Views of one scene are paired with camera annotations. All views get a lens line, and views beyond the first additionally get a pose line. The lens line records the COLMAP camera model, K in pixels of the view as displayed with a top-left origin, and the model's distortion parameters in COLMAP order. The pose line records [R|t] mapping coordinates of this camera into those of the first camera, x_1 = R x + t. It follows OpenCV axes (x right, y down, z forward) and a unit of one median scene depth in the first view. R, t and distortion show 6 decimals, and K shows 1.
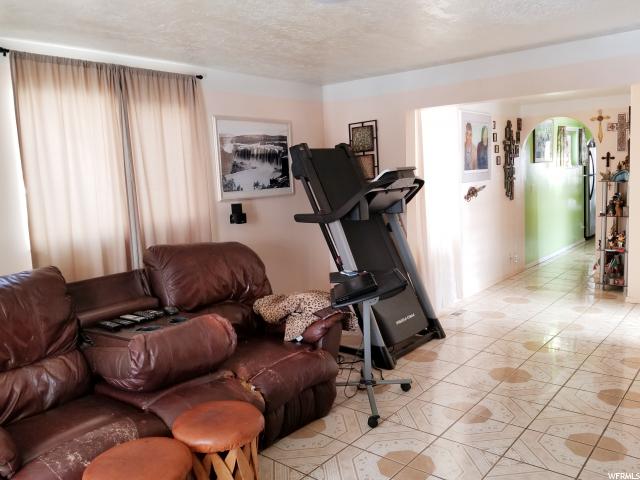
lens RADIAL K [[520.6, 0, 320.0], [0, 520.6, 232.1], [0, 0, 1]] dist [0.100211, -0.187847]
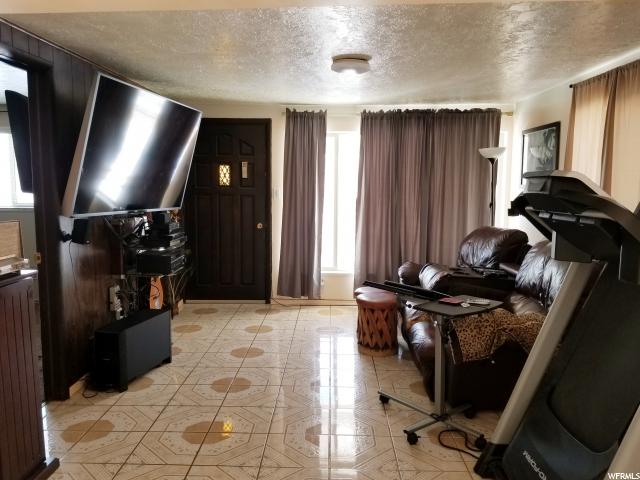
lens RADIAL K [[520.3, 0, 315.8], [0, 520.3, 237.6], [0, 0, 1]] dist [0.087660, -0.156114]
pose [[-0.785650, 0.116189, -0.607663, 0.678104], [-0.027327, 0.974731, 0.221706, -0.180689], [0.618068, 0.190789, -0.762622, 1.327078]]
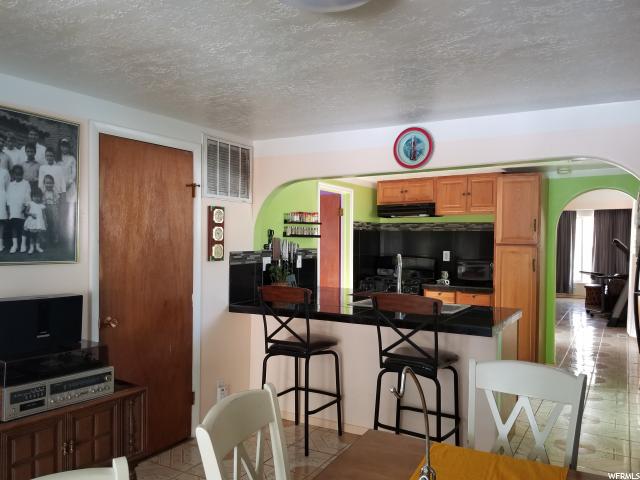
lens RADIAL K [[518.8, 0, 322.7], [0, 518.8, 243.1], [0, 0, 1]] dist [0.100397, -0.188525]
pose [[-0.984360, 0.047146, -0.169744, 1.858425], [0.026131, 0.991941, 0.123975, -0.439659], [0.174221, 0.117600, -0.977659, 3.130851]]
